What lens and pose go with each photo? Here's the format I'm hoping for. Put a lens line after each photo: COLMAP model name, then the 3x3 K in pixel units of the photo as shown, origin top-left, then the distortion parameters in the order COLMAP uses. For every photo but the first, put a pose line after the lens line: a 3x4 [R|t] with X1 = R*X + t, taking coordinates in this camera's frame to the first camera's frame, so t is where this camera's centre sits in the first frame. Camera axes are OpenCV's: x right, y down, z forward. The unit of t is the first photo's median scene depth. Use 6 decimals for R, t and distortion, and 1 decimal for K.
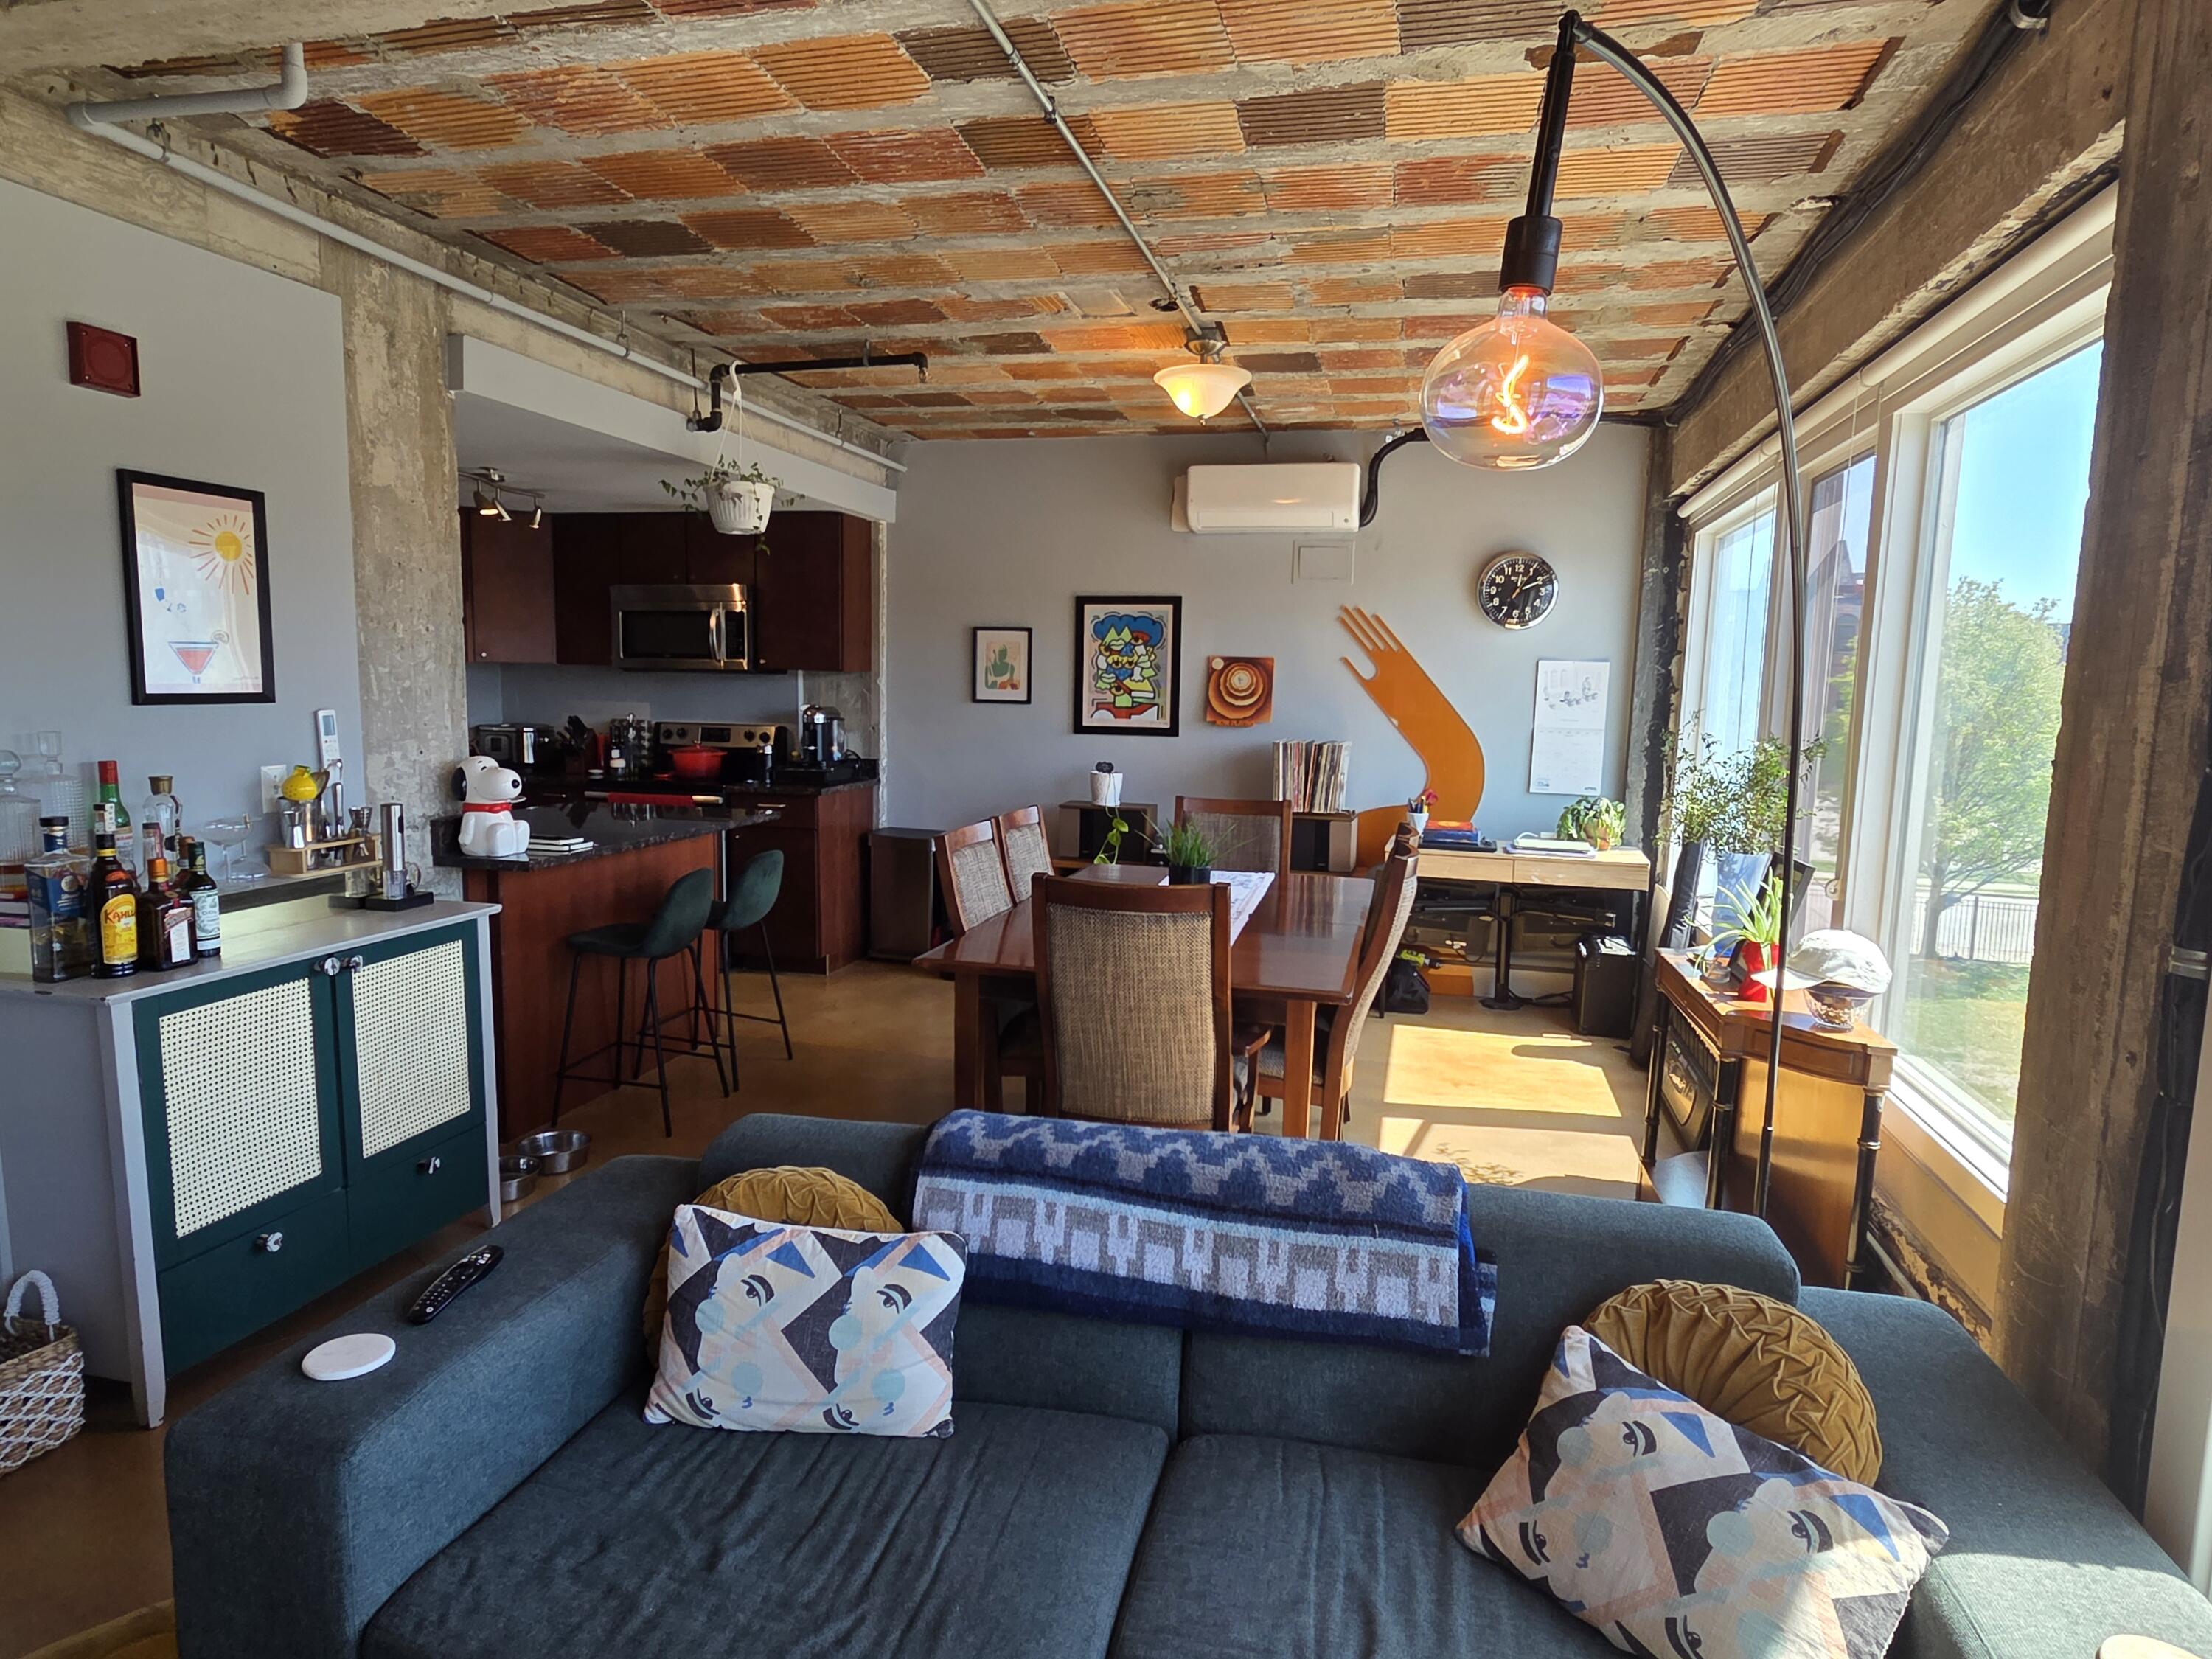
lens RADIAL K [[1291.3, 0, 1101.0], [0, 1291.3, 835.3], [0, 0, 1]] dist [-0.011853, 0.009495]
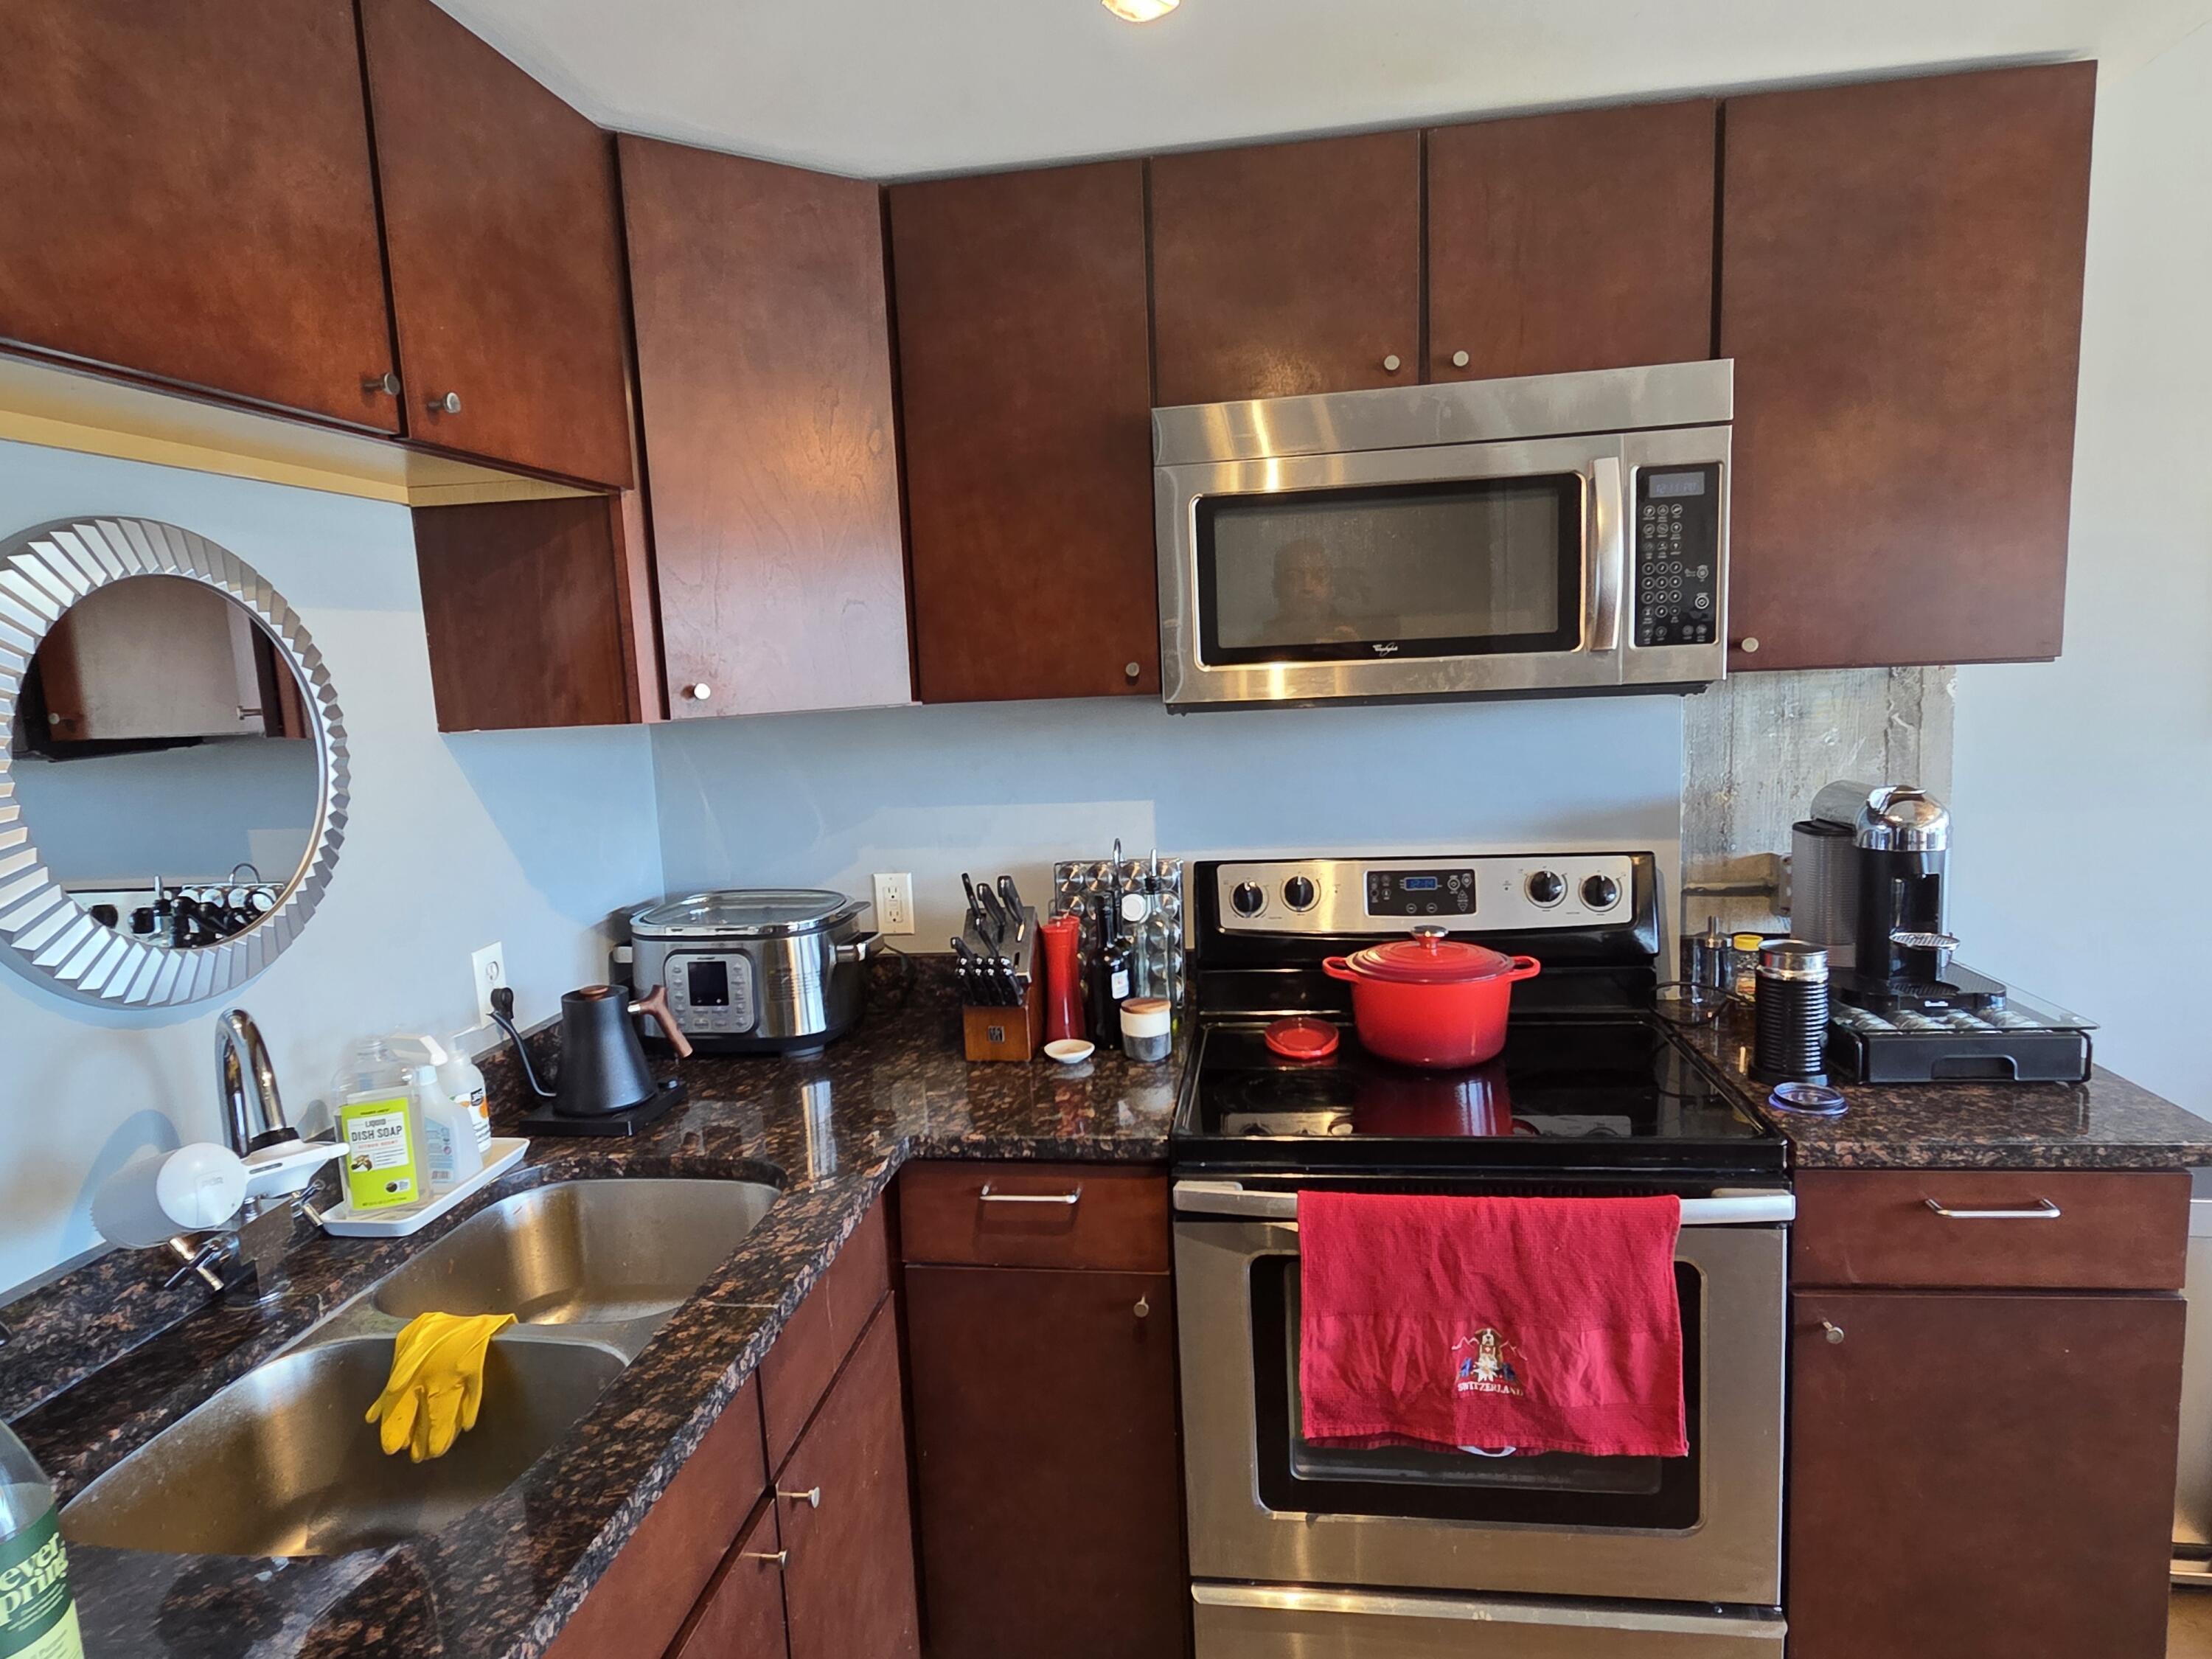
lens RADIAL K [[1291.3, 0, 1101.0], [0, 1291.3, 835.3], [0, 0, 1]] dist [-0.011853, 0.009495]
pose [[0.991258, -0.085373, 0.100590, -0.314518], [0.084102, 0.996315, 0.016813, -0.080039], [-0.101655, -0.008207, 0.994786, 0.537288]]
